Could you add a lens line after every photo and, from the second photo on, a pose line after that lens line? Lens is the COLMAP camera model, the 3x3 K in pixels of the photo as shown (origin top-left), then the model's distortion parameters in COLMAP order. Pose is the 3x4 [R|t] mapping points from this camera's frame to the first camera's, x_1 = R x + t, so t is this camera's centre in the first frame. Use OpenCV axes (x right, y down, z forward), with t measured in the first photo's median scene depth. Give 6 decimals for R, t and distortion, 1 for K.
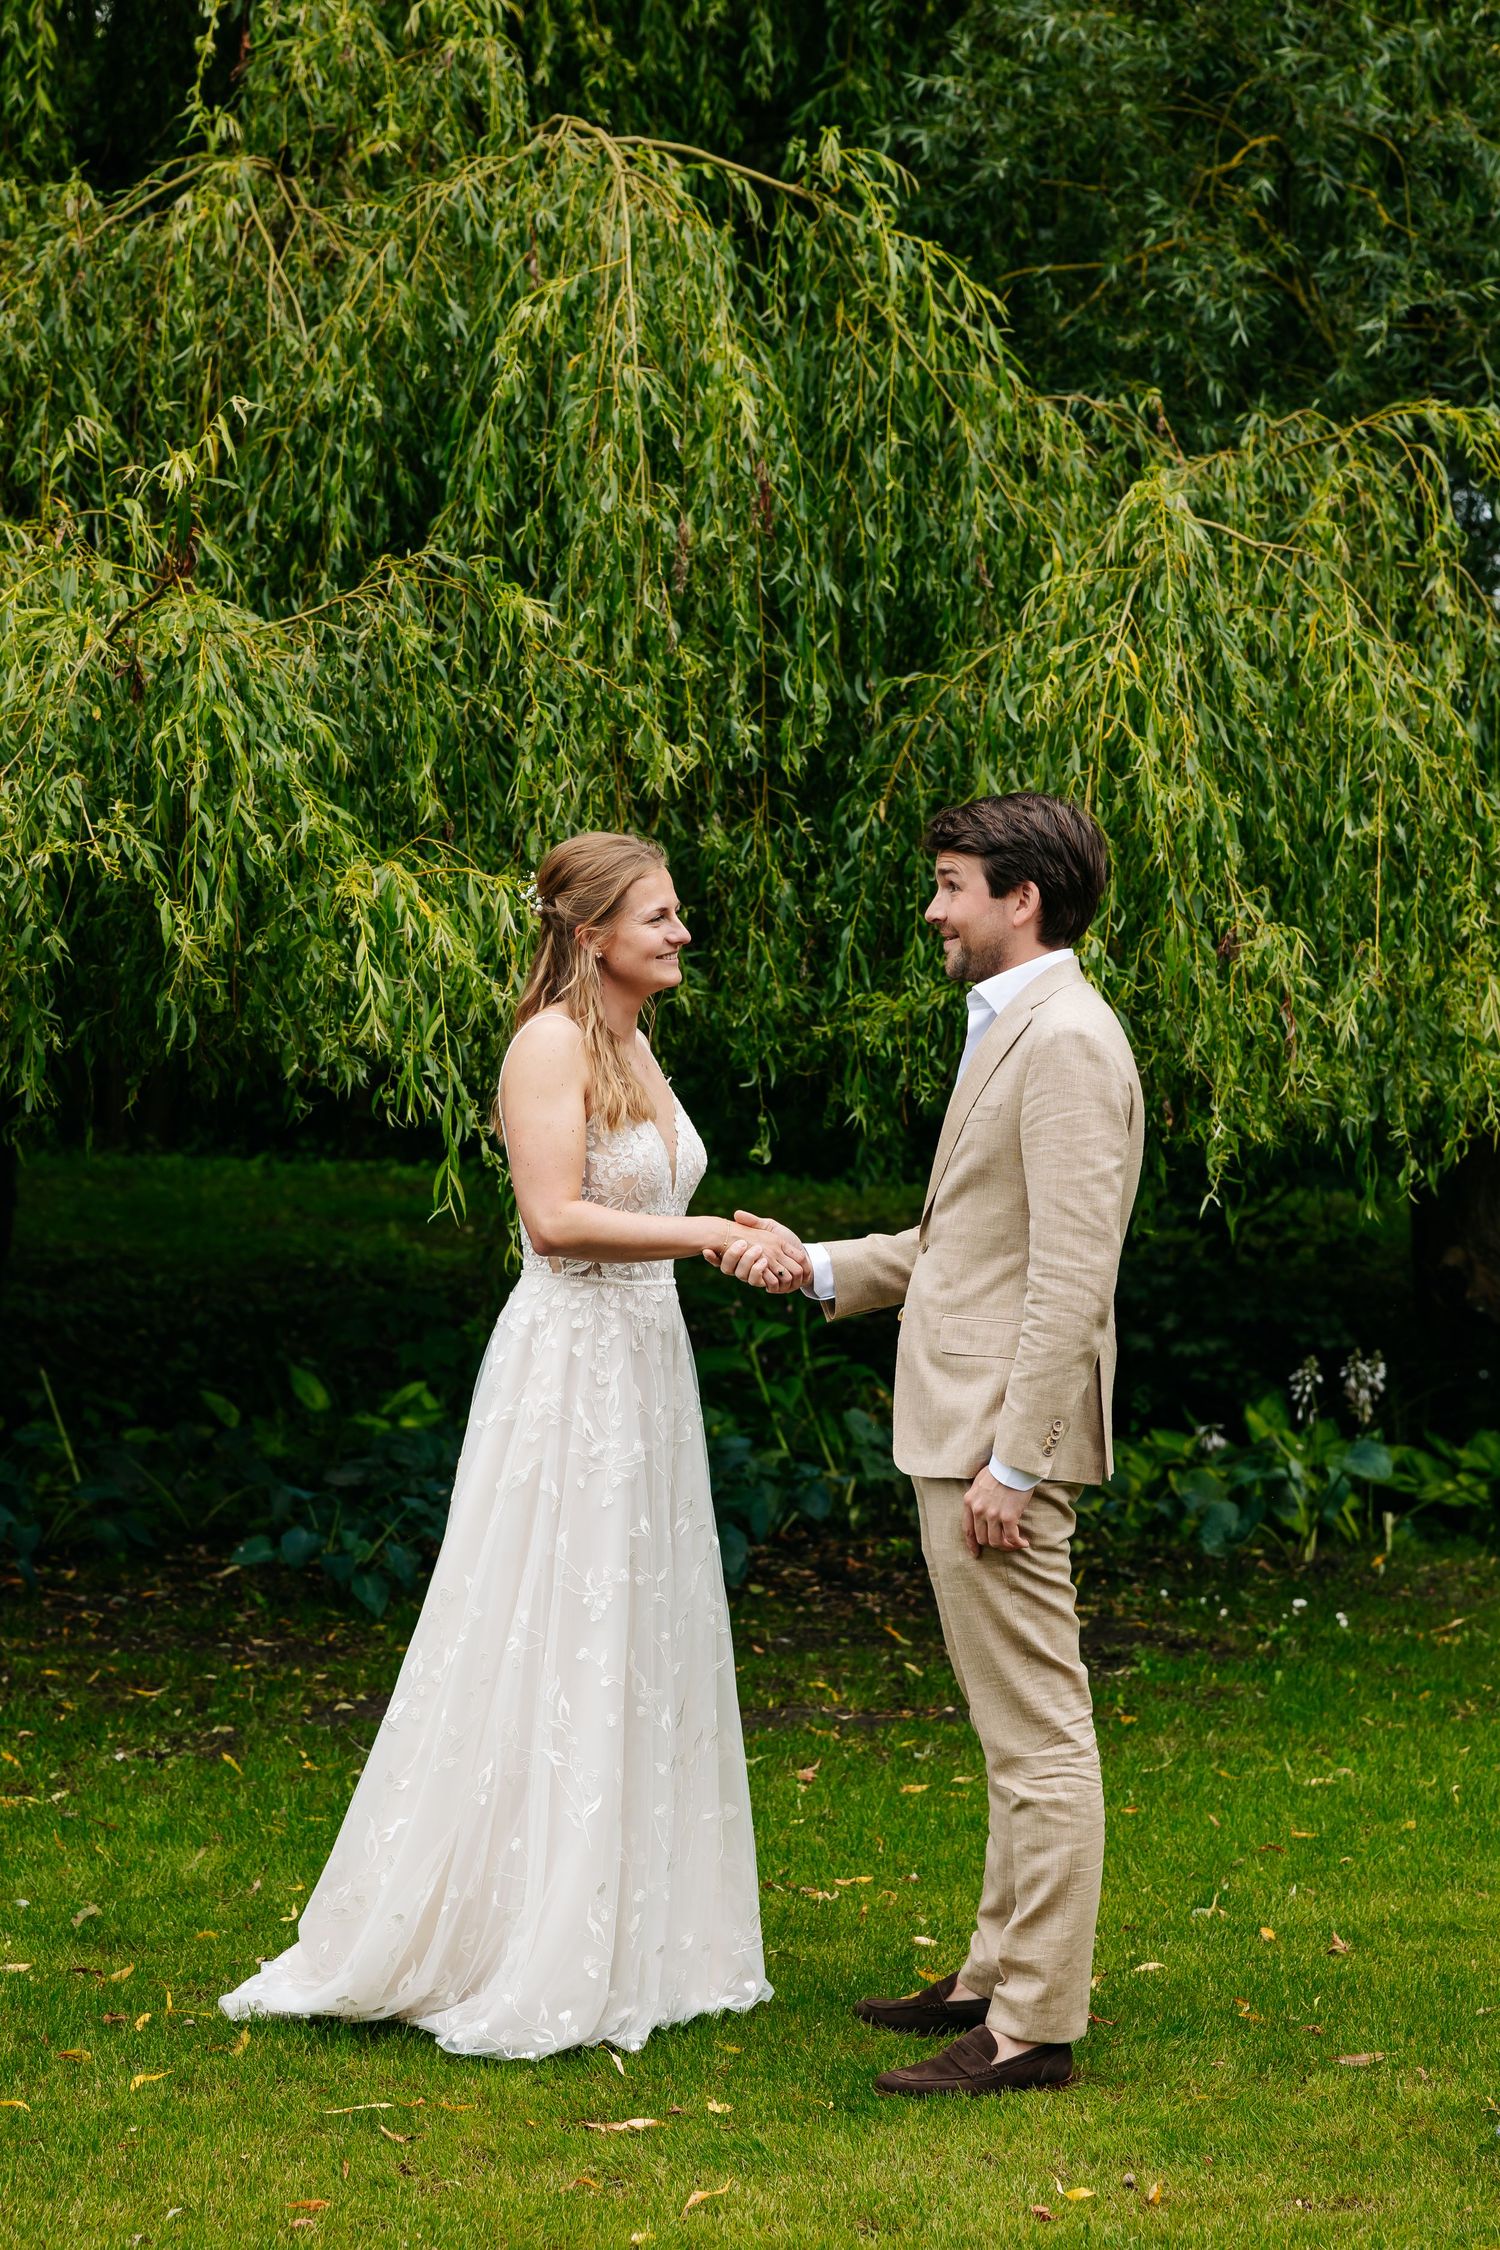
lens RADIAL K [[4383.8, 0, 750.0], [0, 4383.8, 1125.0], [0, 0, 1]] dist [0.060988, 0.298374]
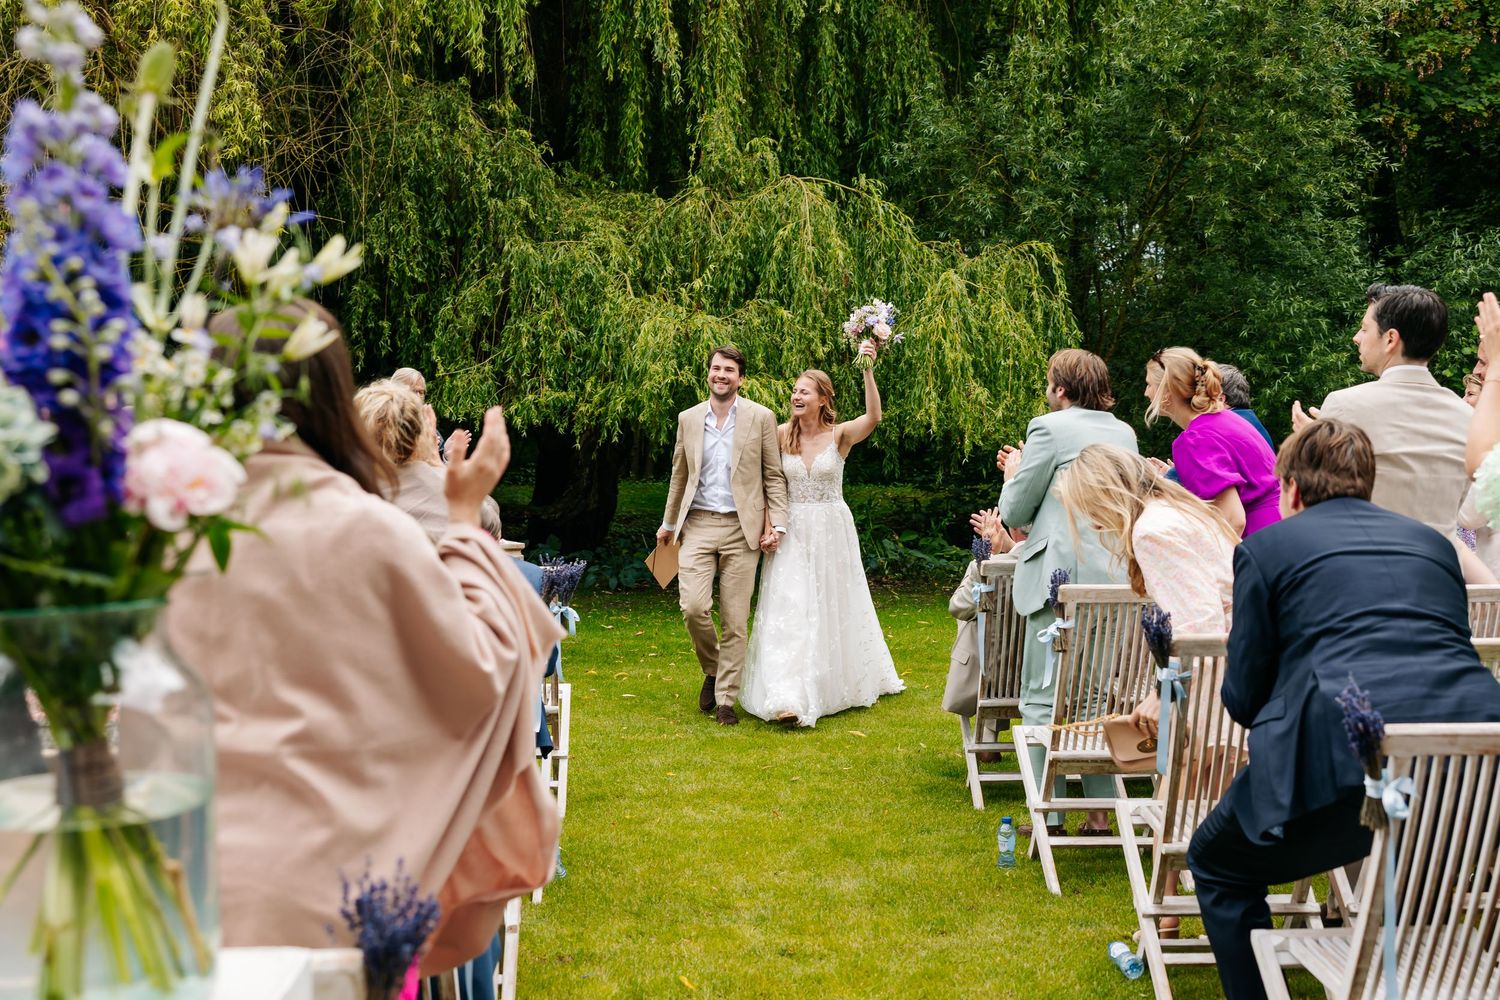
lens RADIAL K [[1818.9, 0, 750.0], [0, 1818.9, 500.0], [0, 0, 1]] dist [0.020751, -0.007987]
pose [[0.997349, -0.026203, -0.067882, 0.022050], [0.026687, 0.999624, 0.006235, 0.034136], [0.067693, -0.008030, 0.997674, -0.559245]]
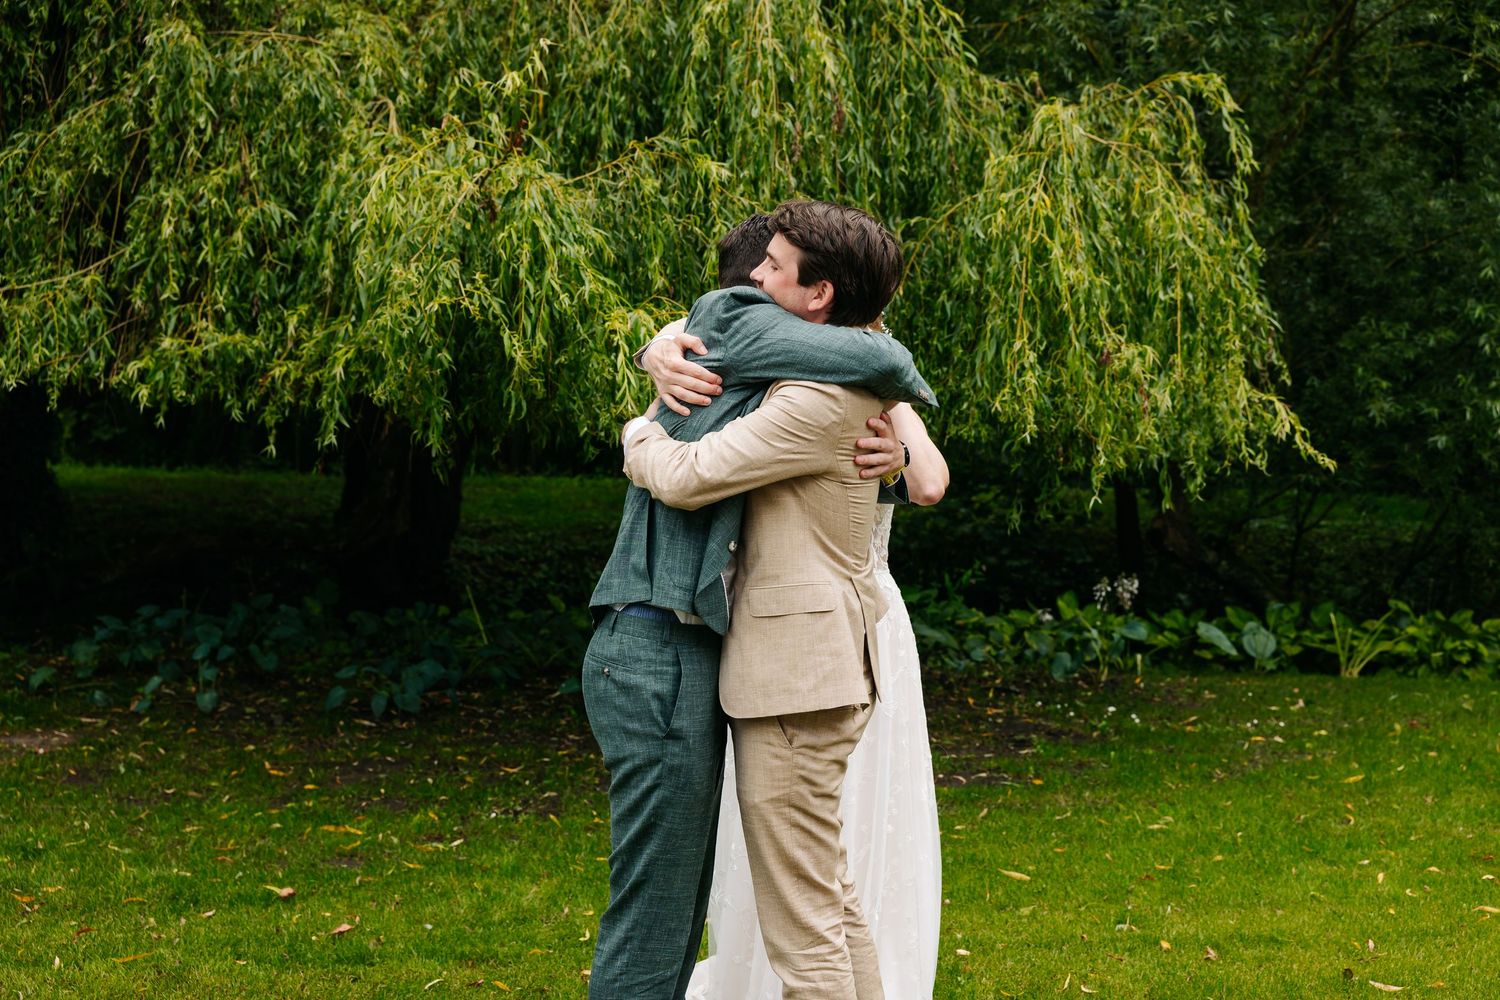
lens RADIAL K [[1886.4, 0, 754.1], [0, 1886.4, 517.9], [0, 0, 1]] dist [0.011462, 0.018287]
pose [[0.999771, -0.006314, -0.020459, -0.017079], [0.006875, 0.999599, 0.027482, 0.002263], [0.020277, -0.027617, 0.999413, 0.207780]]
